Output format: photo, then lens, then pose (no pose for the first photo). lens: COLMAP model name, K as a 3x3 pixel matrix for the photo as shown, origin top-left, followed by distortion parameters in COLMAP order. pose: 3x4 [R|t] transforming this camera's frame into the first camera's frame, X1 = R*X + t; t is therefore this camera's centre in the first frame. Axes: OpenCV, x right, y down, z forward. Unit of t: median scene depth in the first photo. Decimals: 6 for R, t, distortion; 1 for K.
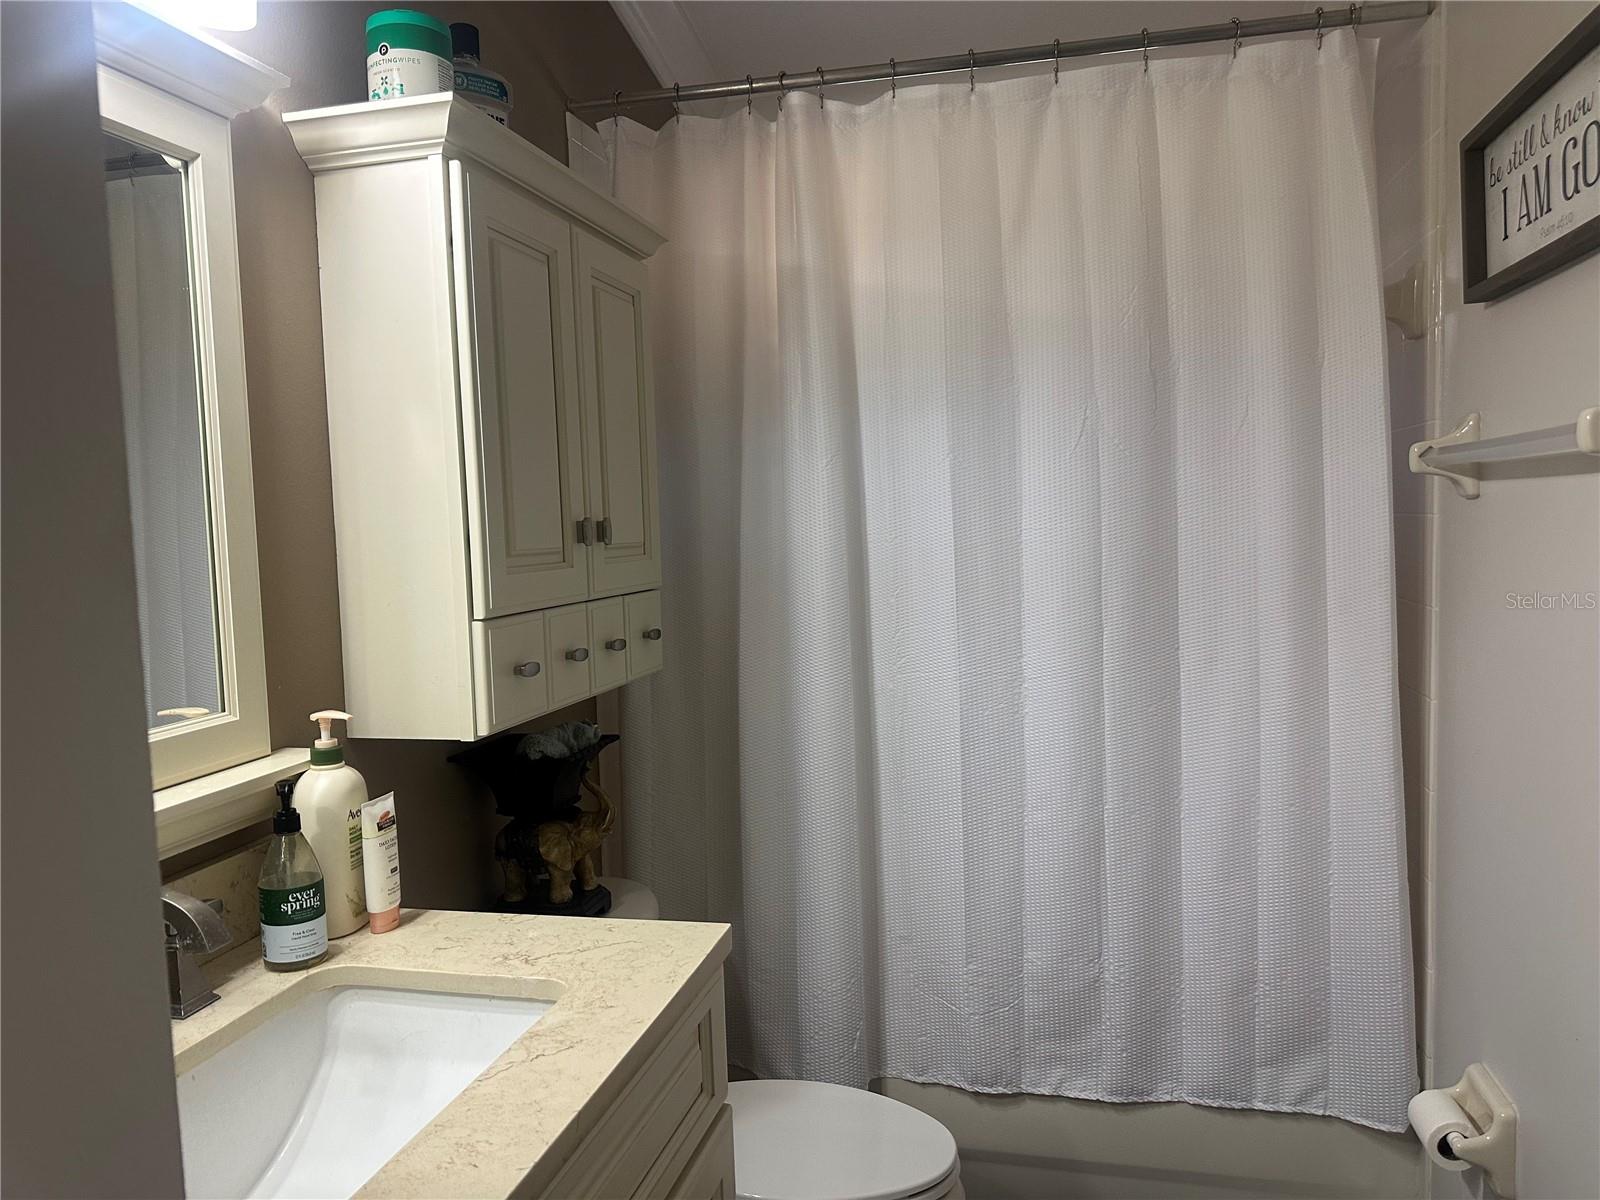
lens RADIAL K [[1131.7, 0, 800.0], [0, 1131.7, 600.0], [0, 0, 1]] dist [0.097274, -0.103360]
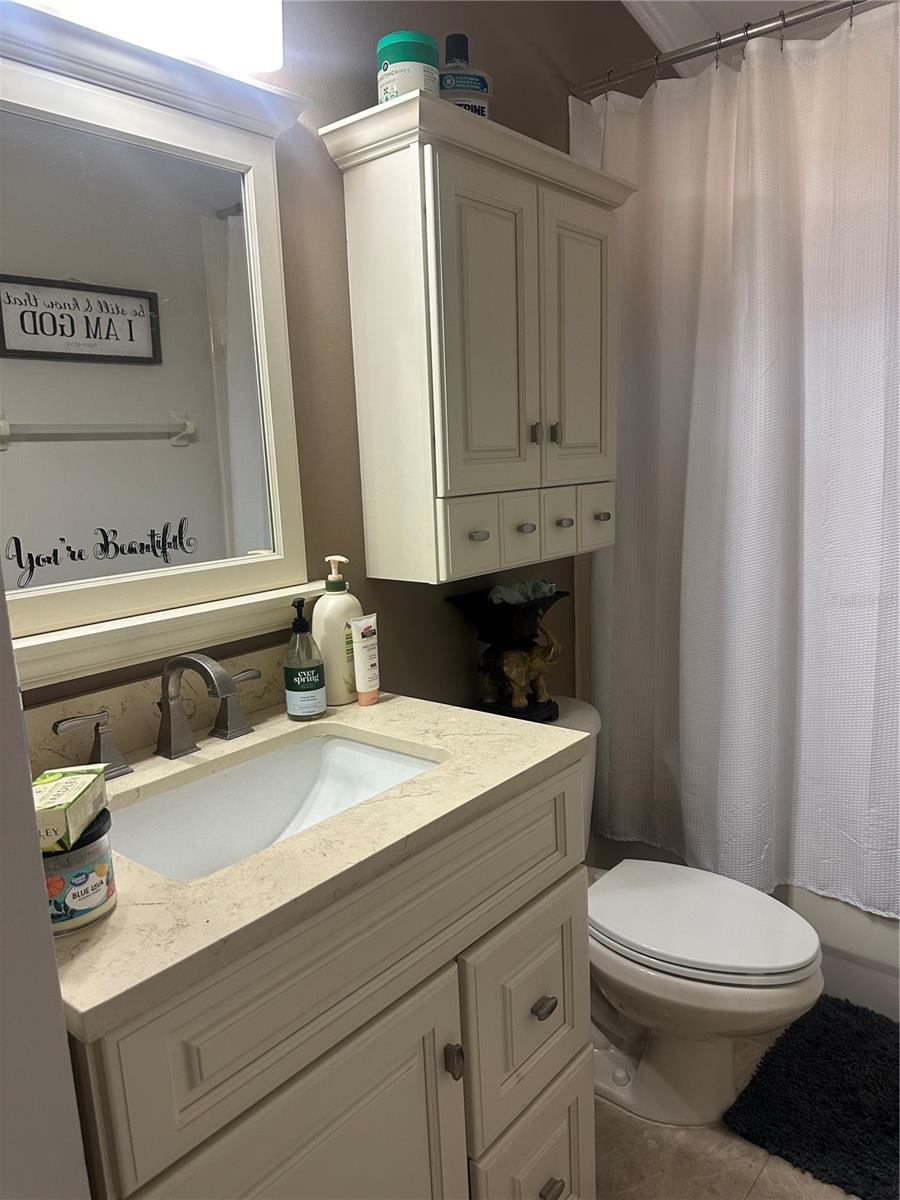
lens RADIAL K [[848.8, 0, 450.0], [0, 848.8, 600.0], [0, 0, 1]] dist [0.097274, -0.103360]
pose [[0.903184, 0.065885, -0.424168, 0.174704], [-0.018902, 0.993297, 0.114038, 0.023530], [0.428838, -0.094980, 0.898374, 0.066155]]
